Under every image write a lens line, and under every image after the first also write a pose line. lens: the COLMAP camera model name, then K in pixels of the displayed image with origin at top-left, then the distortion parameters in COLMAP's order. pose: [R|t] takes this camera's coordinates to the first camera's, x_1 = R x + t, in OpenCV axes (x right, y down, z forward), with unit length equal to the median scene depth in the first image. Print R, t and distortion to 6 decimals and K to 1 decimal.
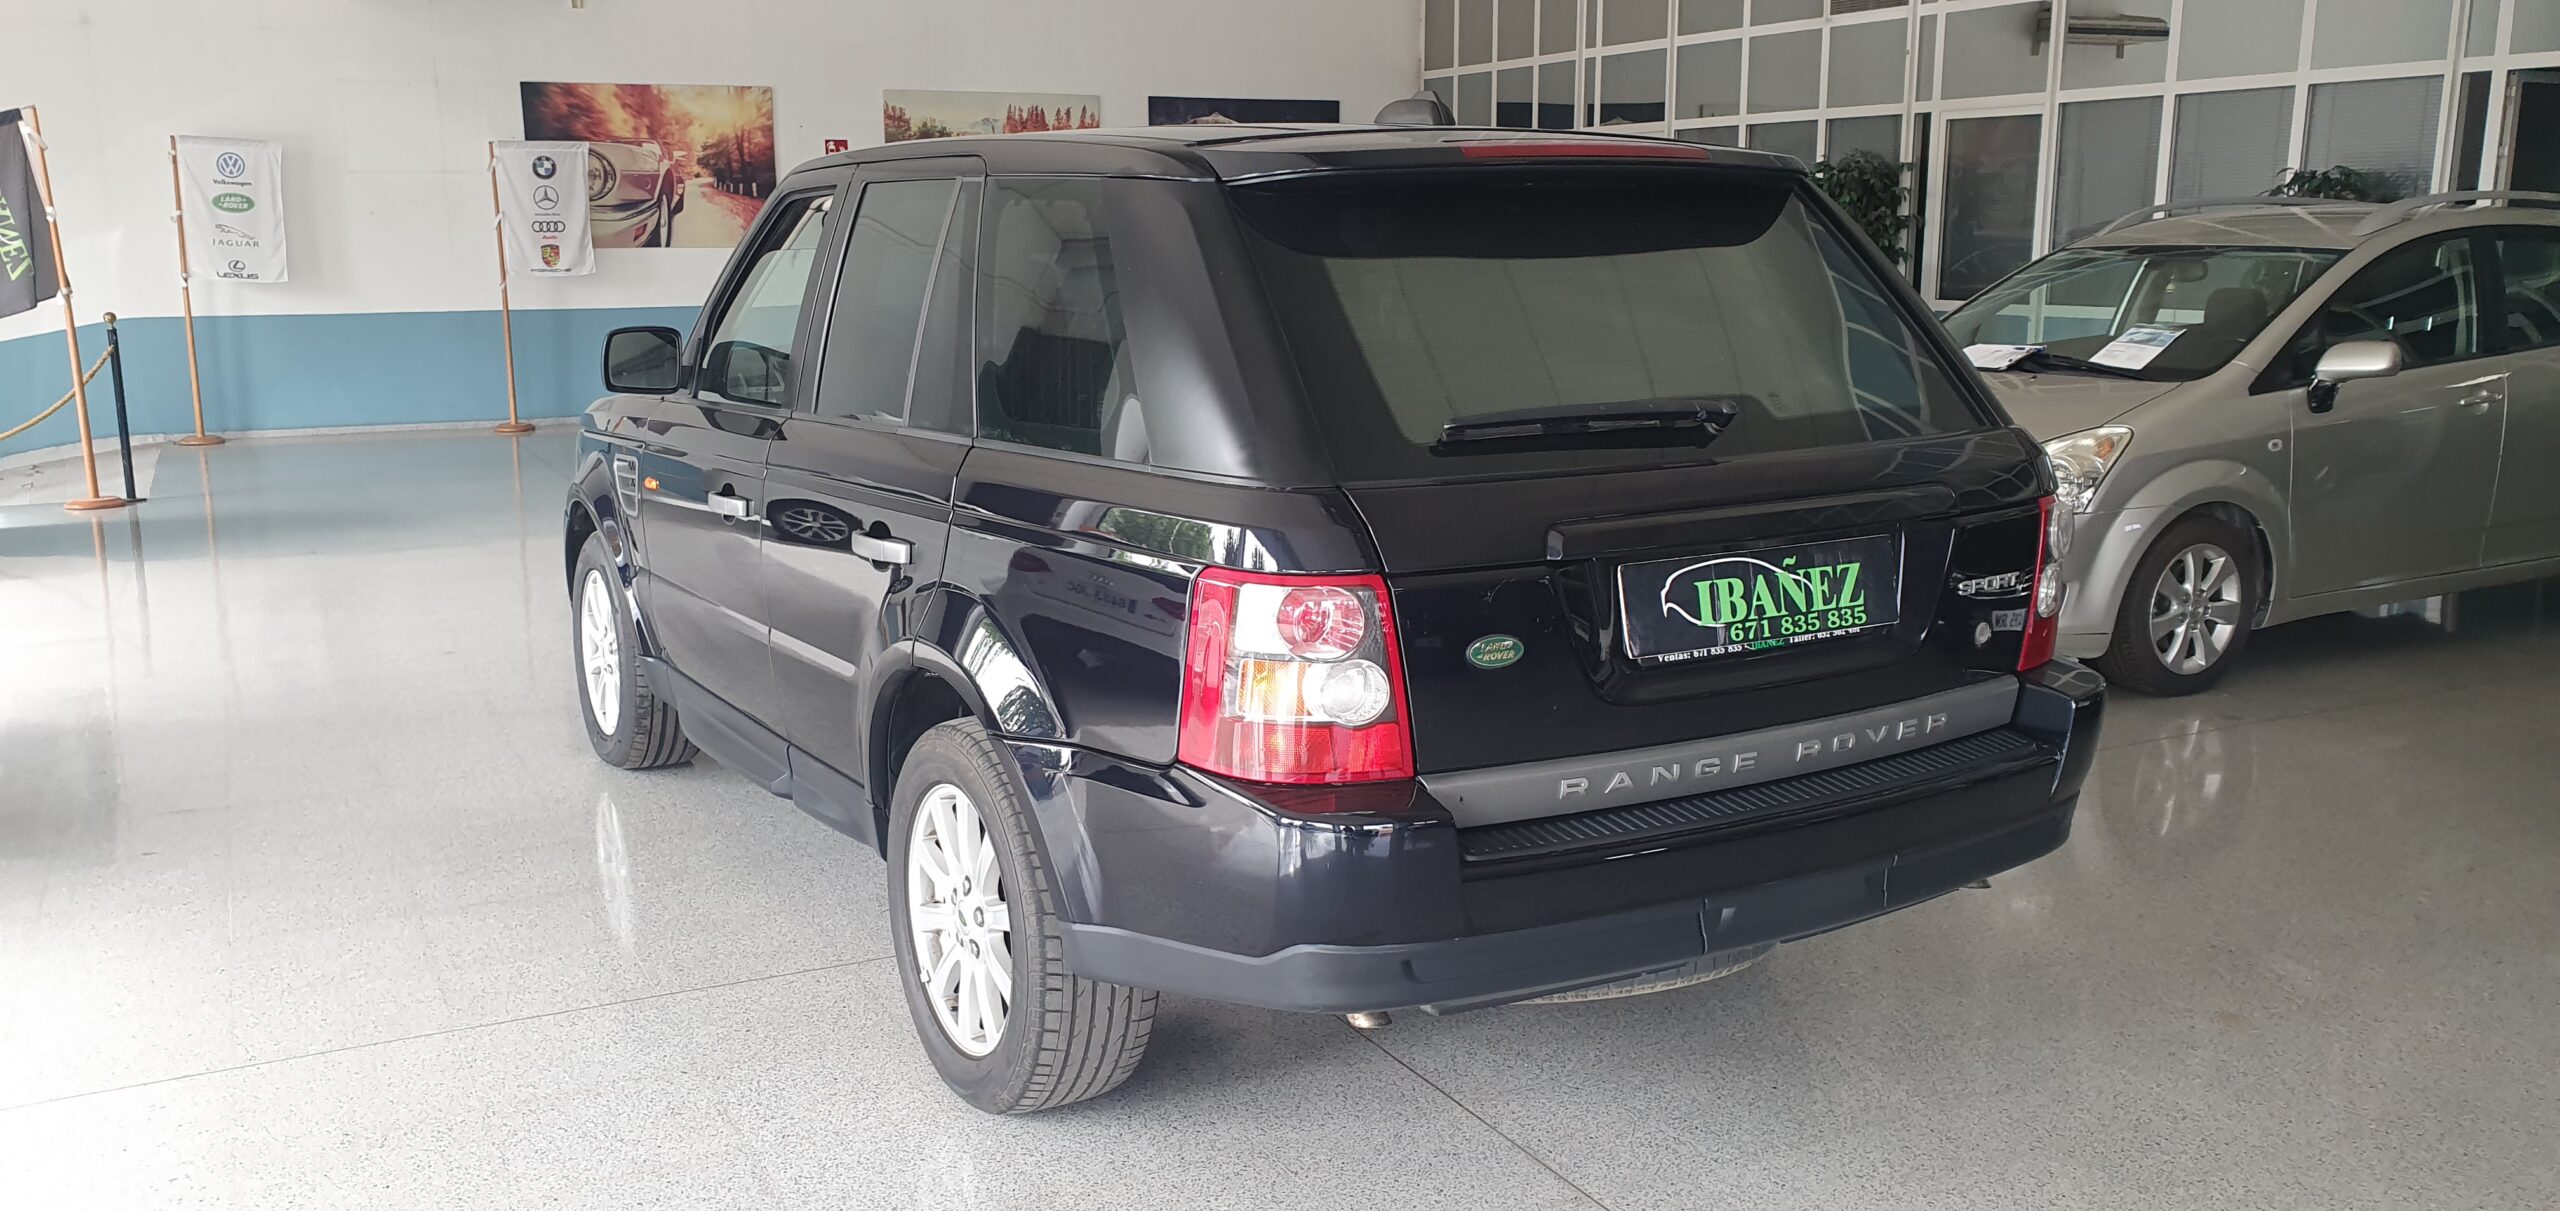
lens RADIAL K [[1965.1, 0, 1183.8], [0, 1965.1, 607.7], [0, 0, 1]] dist [0.042534, -0.000931]
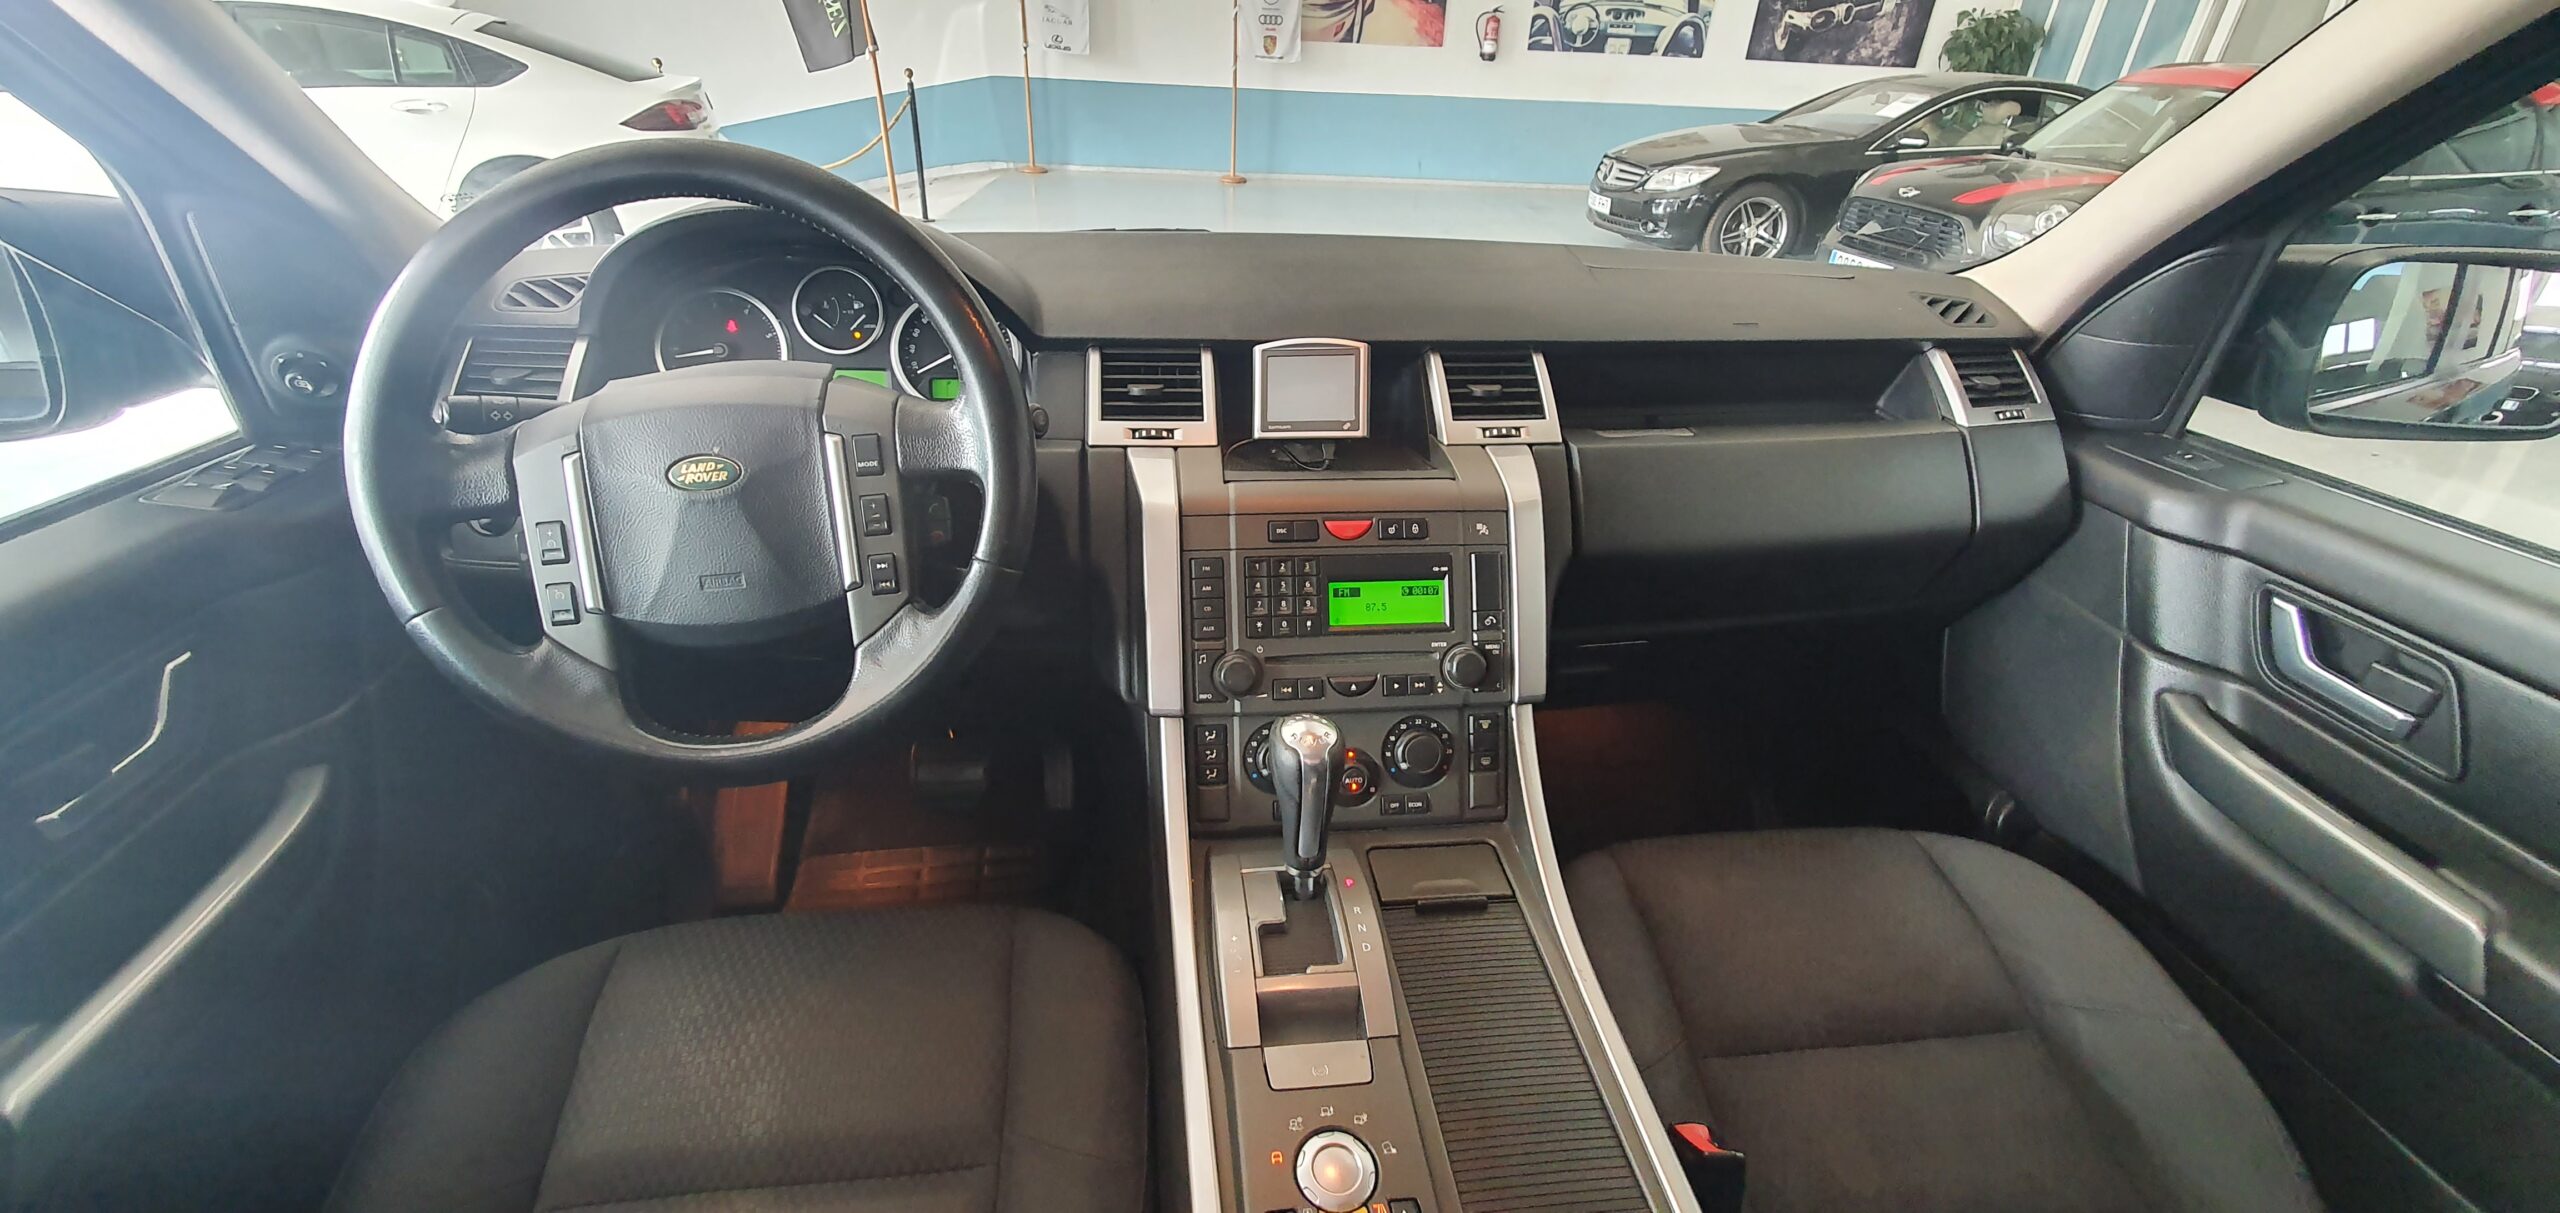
lens RADIAL K [[997.0, 0, 1280.8], [0, 997.0, 624.5], [0, 0, 1]] dist [0.004306, -0.000283]
pose [[0.922743, 0.234201, -0.306098, -0.012379], [-0.121103, 0.930158, 0.346612, -0.047096], [0.365896, -0.282764, 0.886659, 0.285805]]
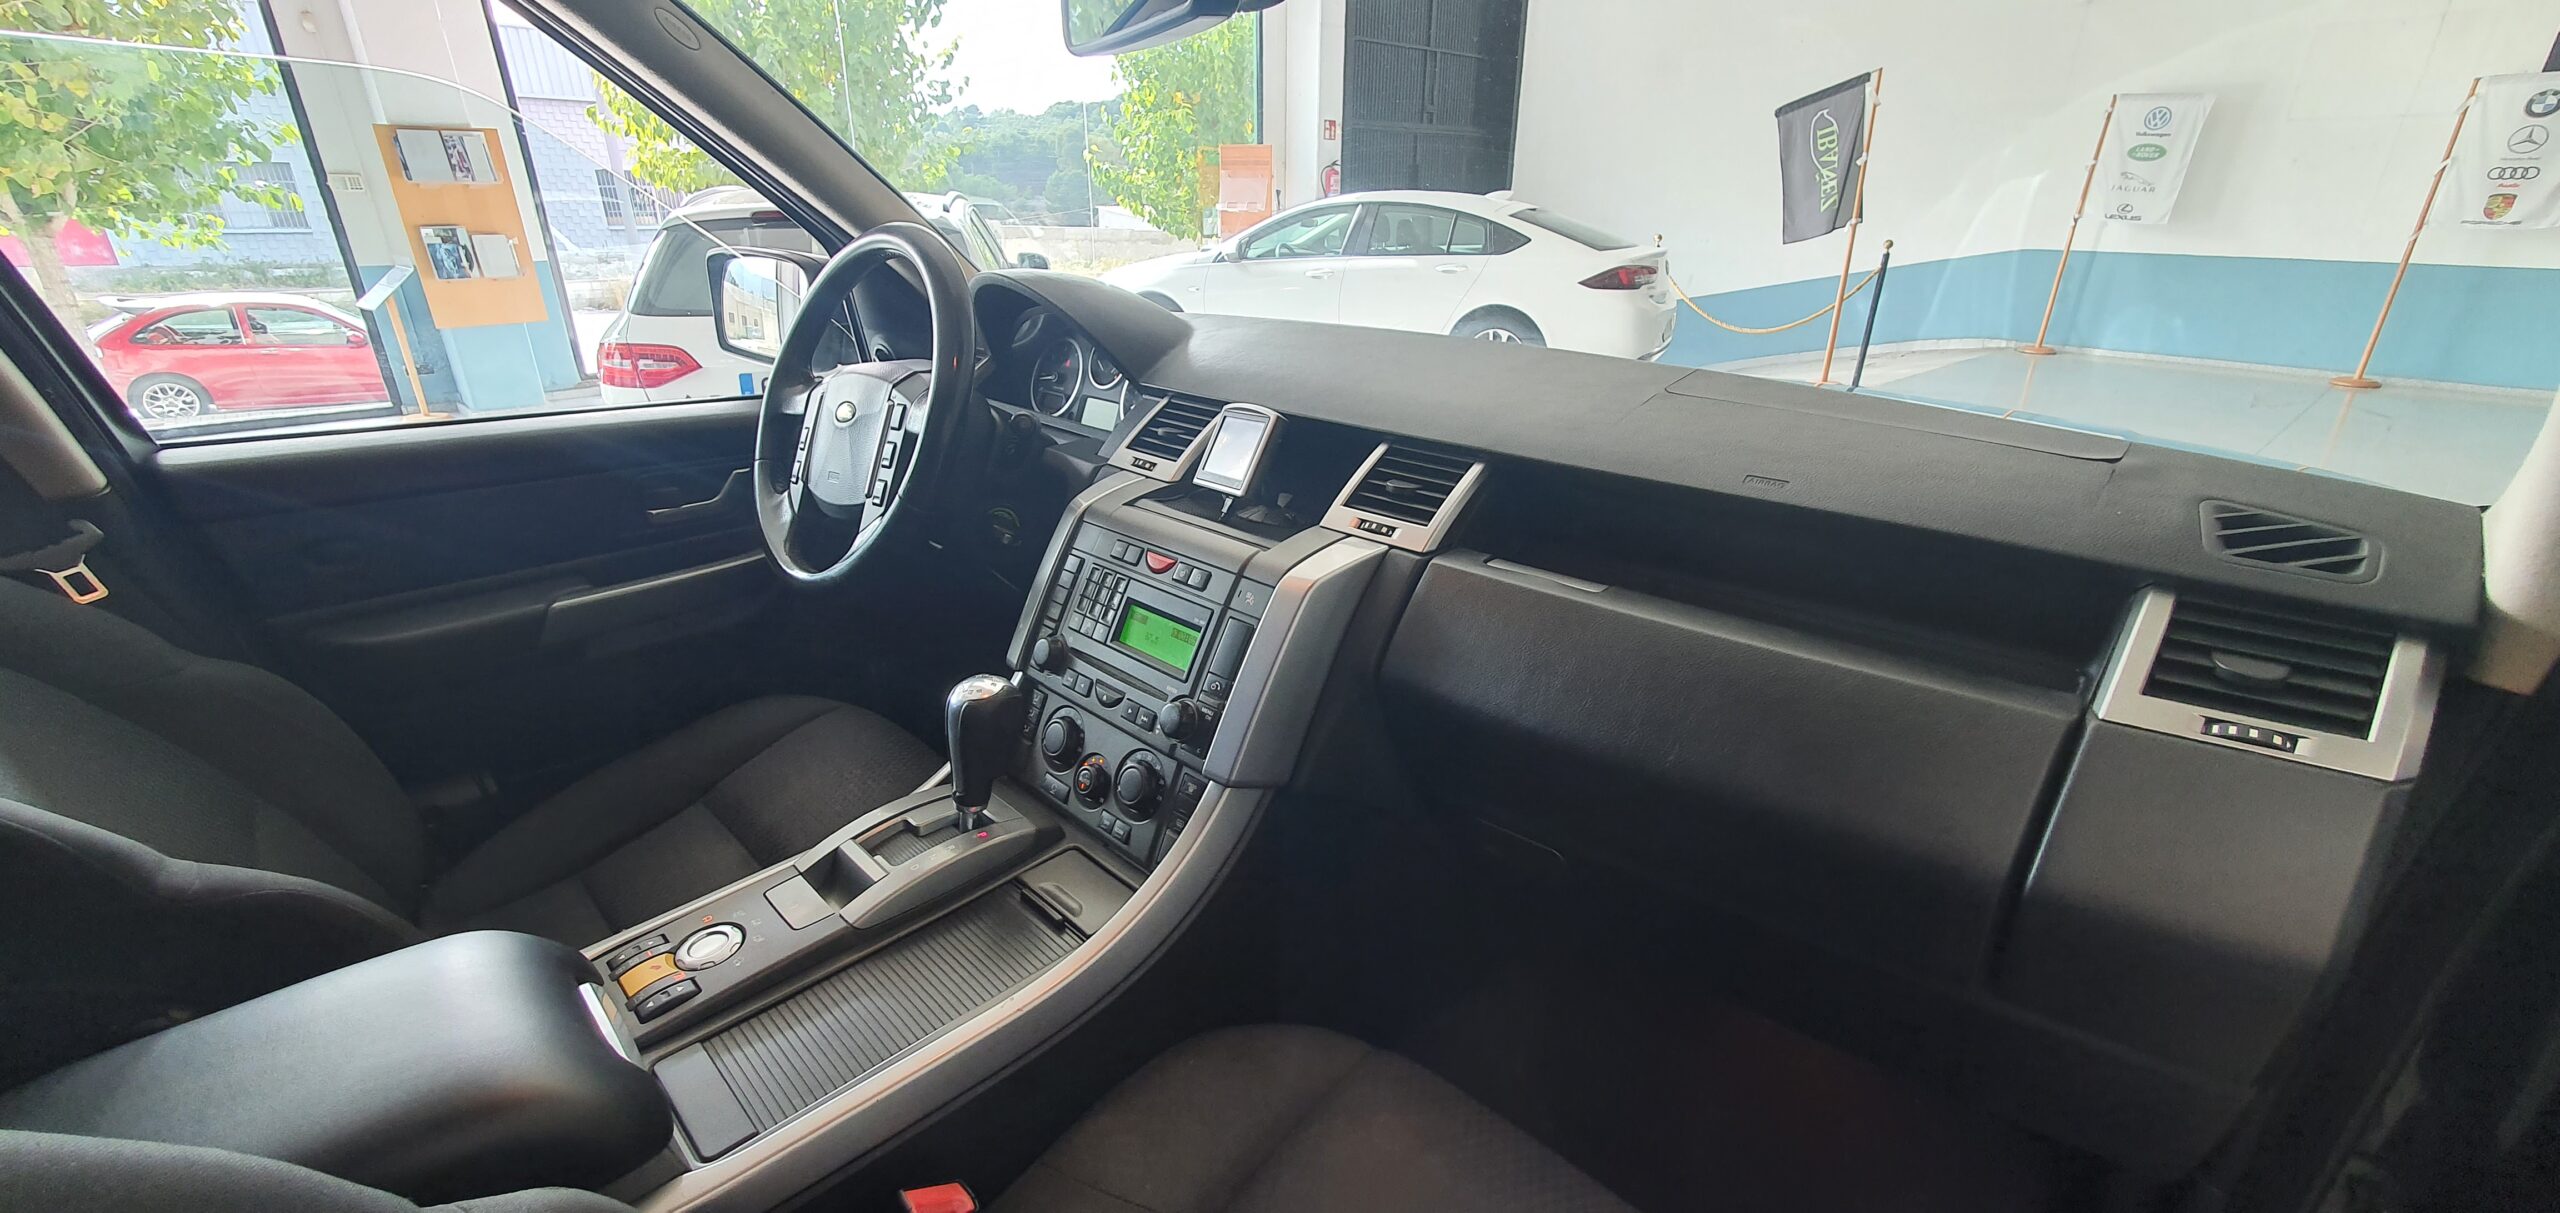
lens RADIAL K [[1025.2, 0, 1278.0], [0, 1025.2, 621.7], [0, 0, 1]] dist [-0.007705, -0.000379]
pose [[0.264536, 0.378038, -0.887191, 0.024026], [-0.185525, 0.922729, 0.337863, -0.051436], [0.946362, 0.075219, 0.314231, 0.318880]]
